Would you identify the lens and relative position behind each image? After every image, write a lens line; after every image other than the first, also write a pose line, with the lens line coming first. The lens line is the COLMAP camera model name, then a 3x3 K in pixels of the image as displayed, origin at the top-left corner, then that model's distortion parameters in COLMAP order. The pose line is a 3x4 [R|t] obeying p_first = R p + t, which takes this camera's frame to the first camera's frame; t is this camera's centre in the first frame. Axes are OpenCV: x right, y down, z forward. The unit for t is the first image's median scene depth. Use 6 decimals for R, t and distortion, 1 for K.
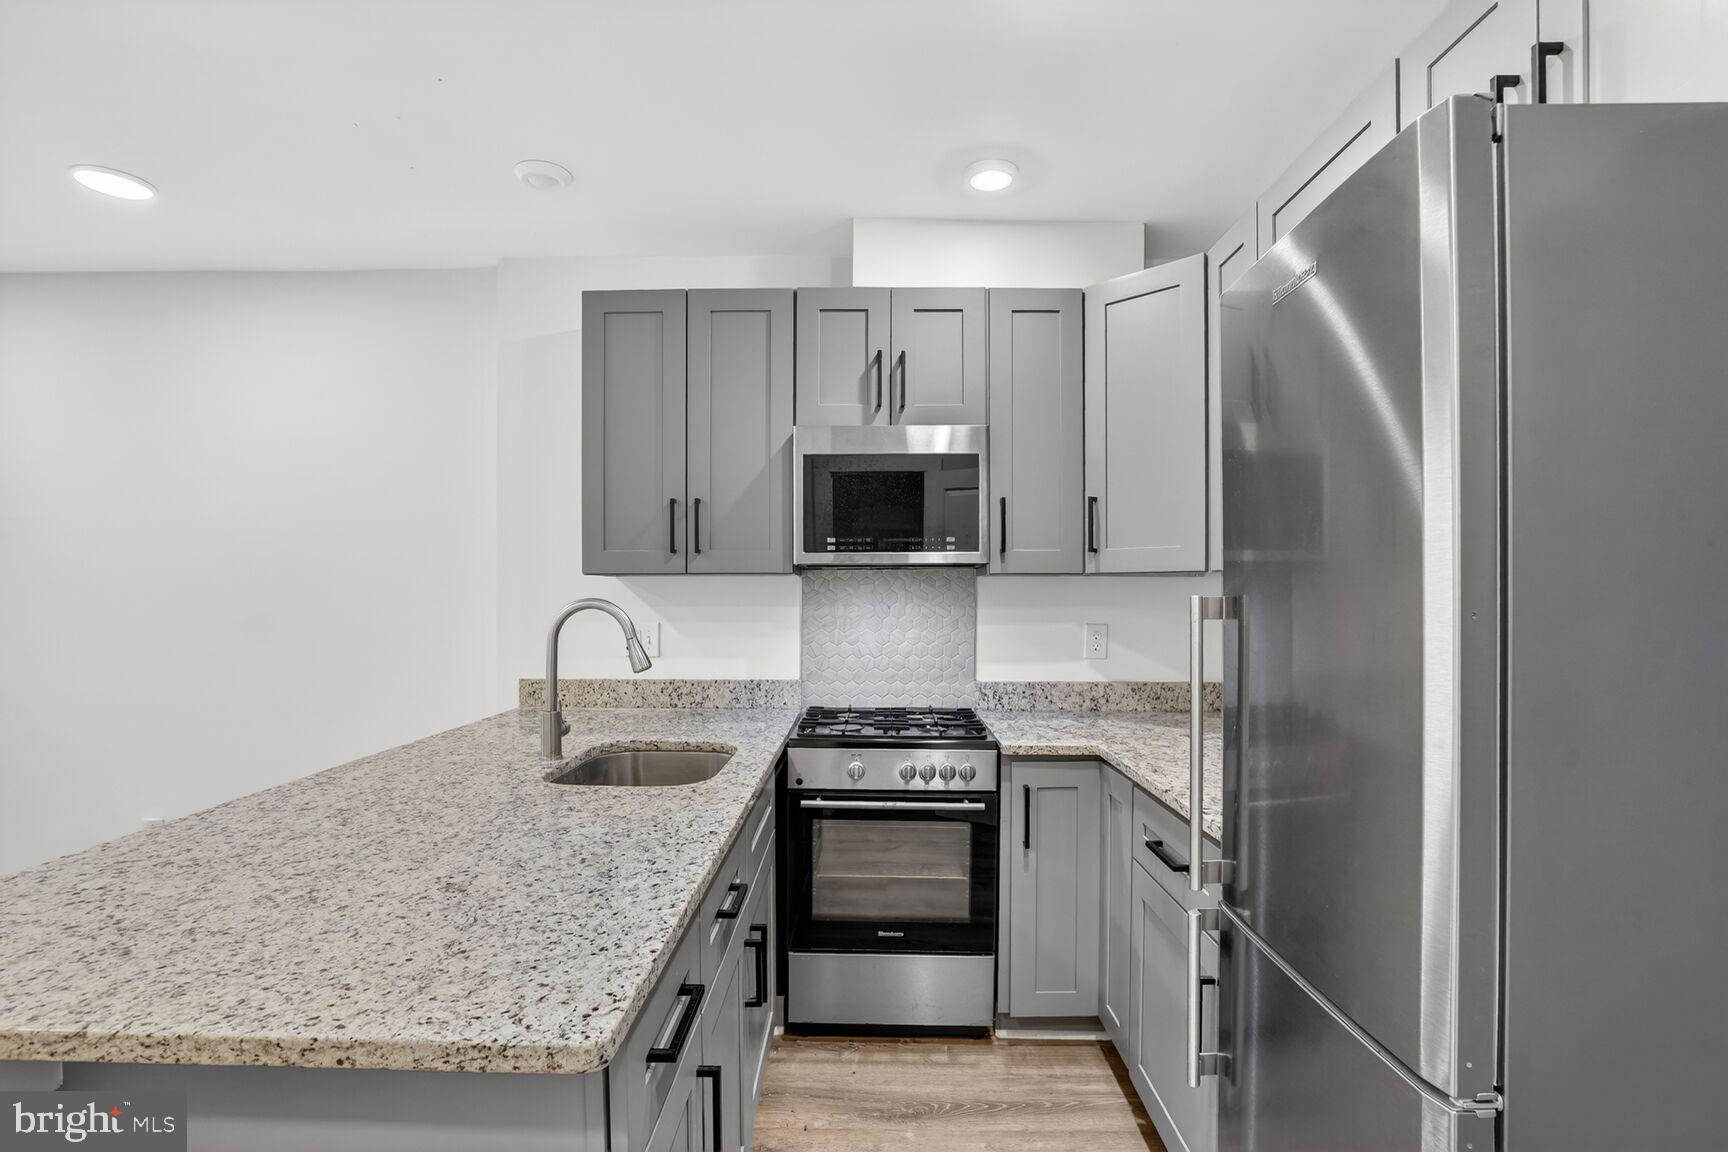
lens RADIAL K [[817.7, 0, 859.6], [0, 817.7, 597.1], [0, 0, 1]] dist [-0.045599, 0.016712]
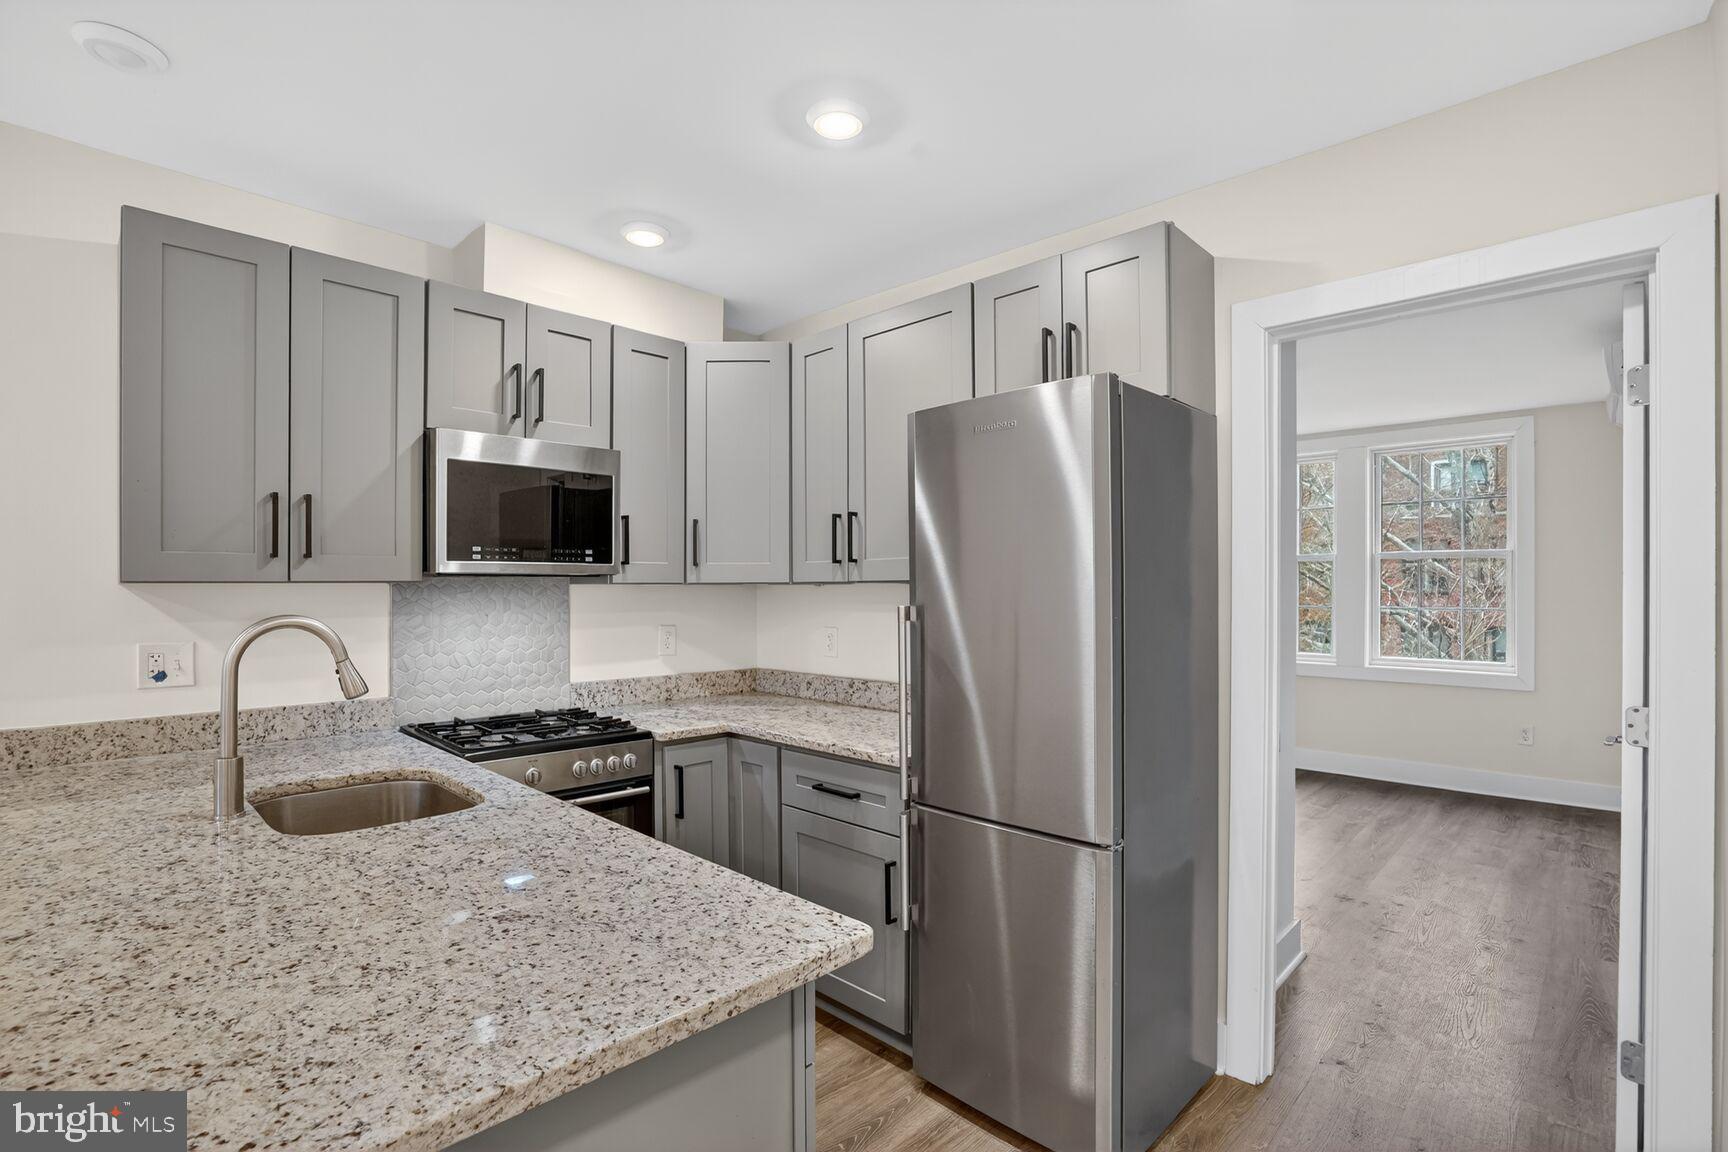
lens RADIAL K [[817.7, 0, 859.6], [0, 817.7, 597.1], [0, 0, 1]] dist [-0.045599, 0.016712]
pose [[0.679163, -0.008371, 0.733940, -0.475892], [0.004095, 0.999963, 0.007616, -0.019251], [-0.733976, -0.002167, 0.679171, 0.007788]]
